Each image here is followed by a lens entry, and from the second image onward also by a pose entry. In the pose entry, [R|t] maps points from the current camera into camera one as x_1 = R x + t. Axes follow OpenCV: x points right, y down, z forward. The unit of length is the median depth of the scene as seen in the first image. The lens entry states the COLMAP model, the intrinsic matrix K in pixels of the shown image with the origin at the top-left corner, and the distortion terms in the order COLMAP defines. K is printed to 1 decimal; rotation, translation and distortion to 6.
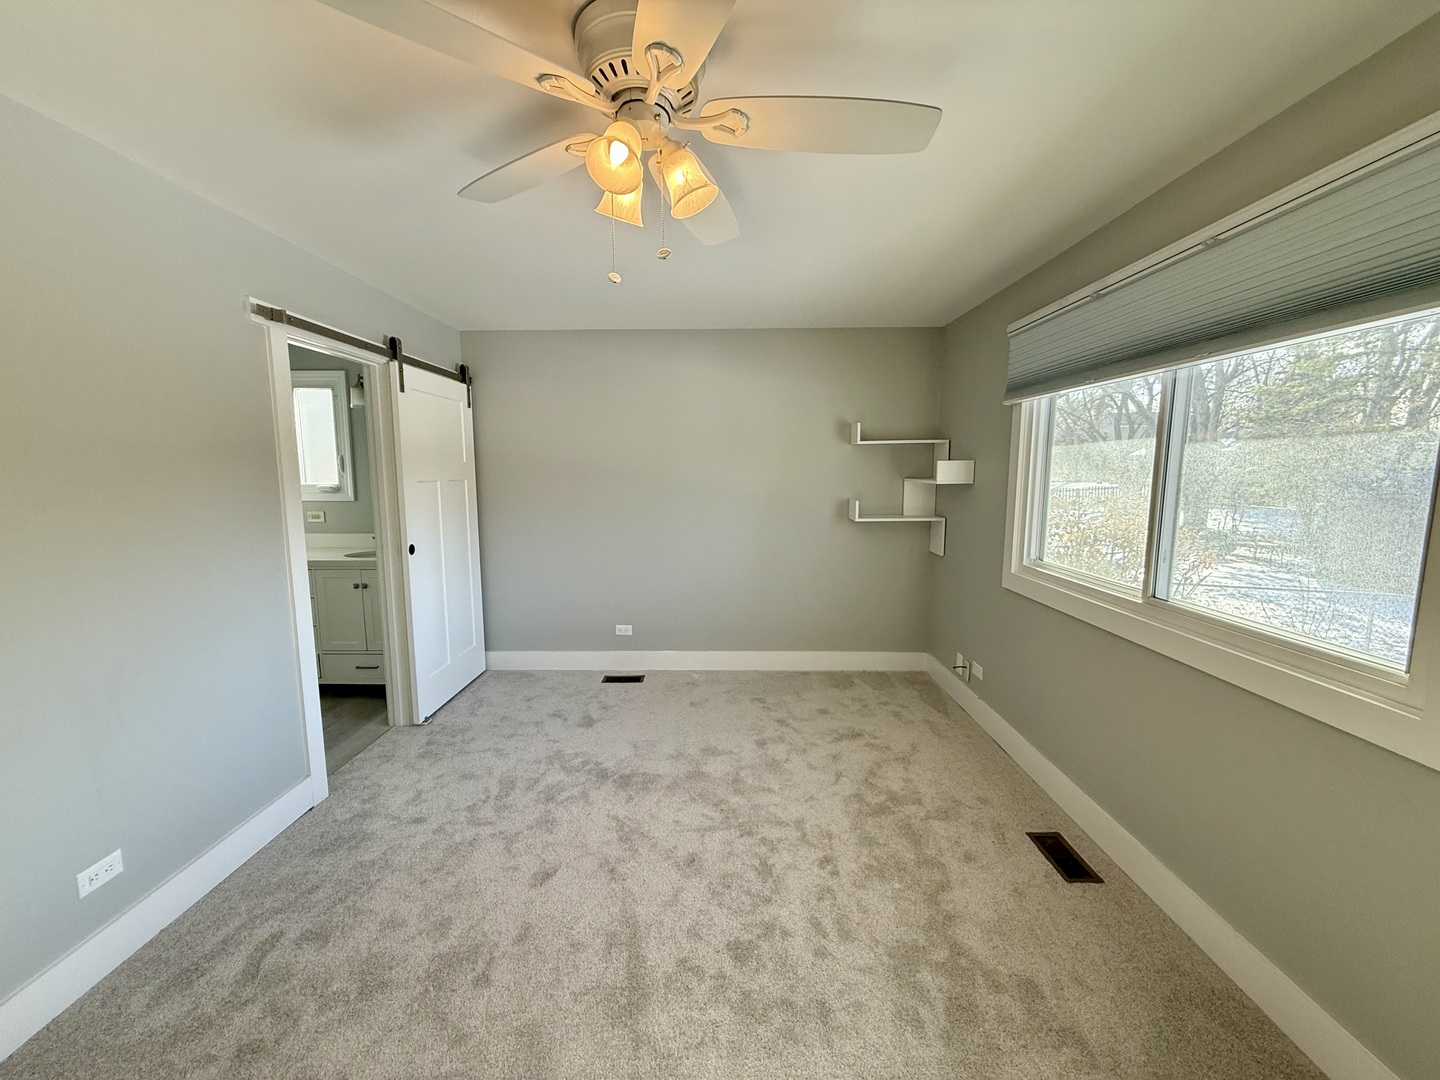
lens RADIAL K [[572.9, 0, 719.4], [0, 572.9, 537.9], [0, 0, 1]] dist [-0.001108, 0.000731]
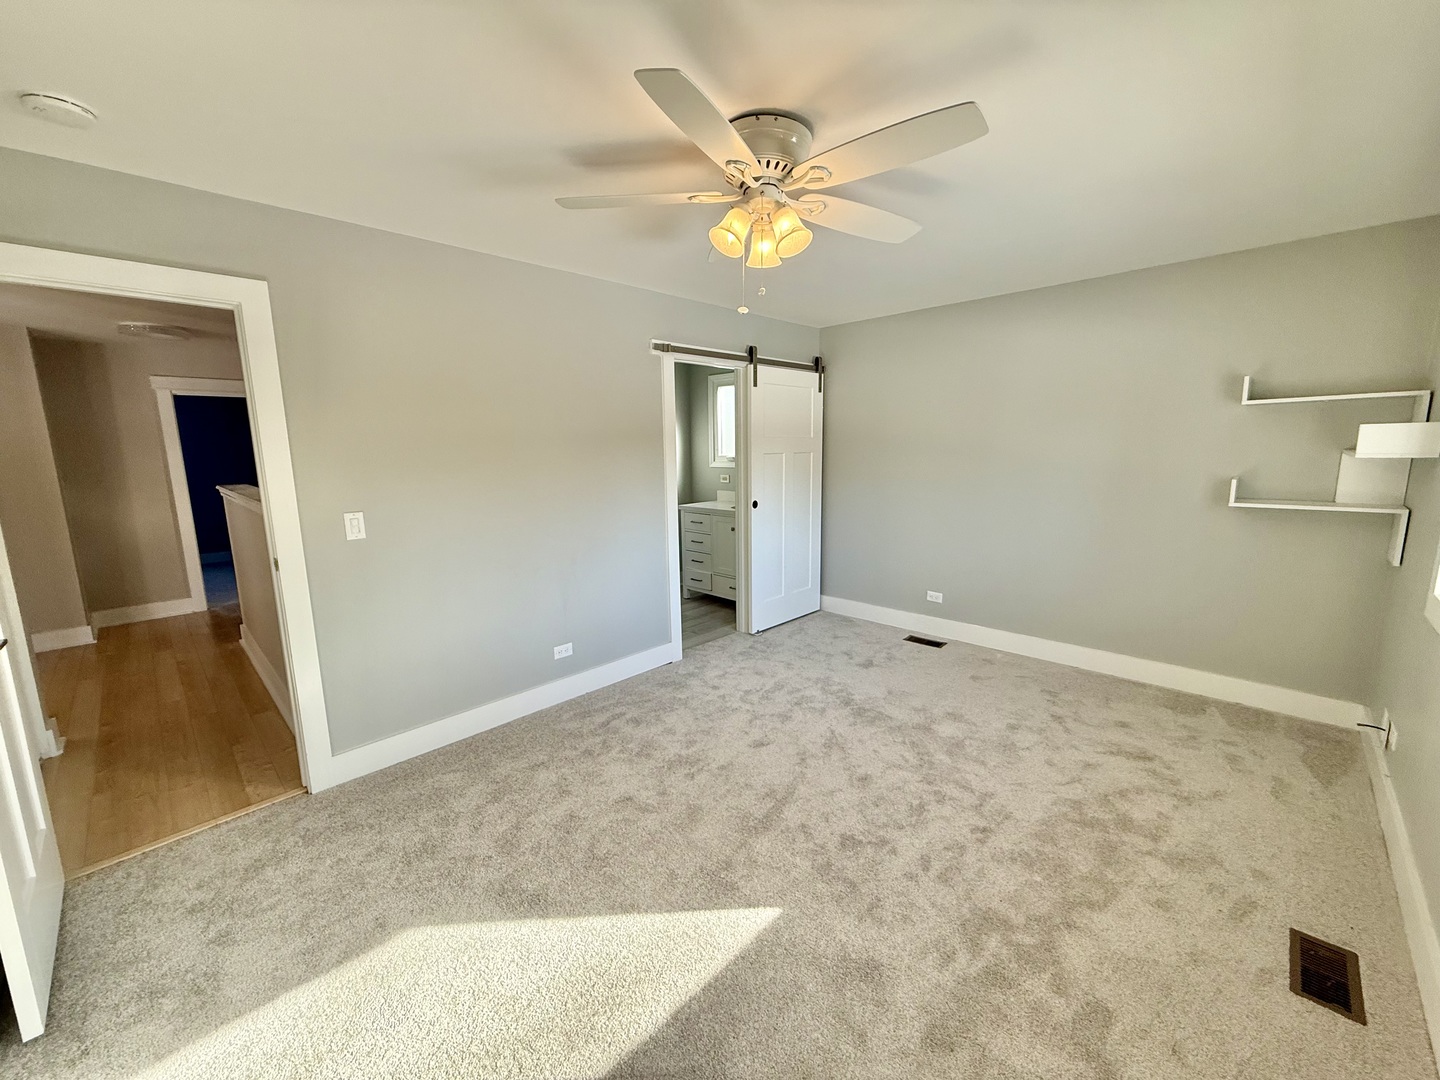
lens RADIAL K [[572.9, 0, 717.6], [0, 572.9, 539.3], [0, 0, 1]] dist [-0.001108, 0.000731]
pose [[0.722058, 0.103879, -0.683990, 0.407070], [-0.068261, 0.994536, 0.078983, 0.001723], [0.688457, -0.010341, 0.725203, -0.047283]]
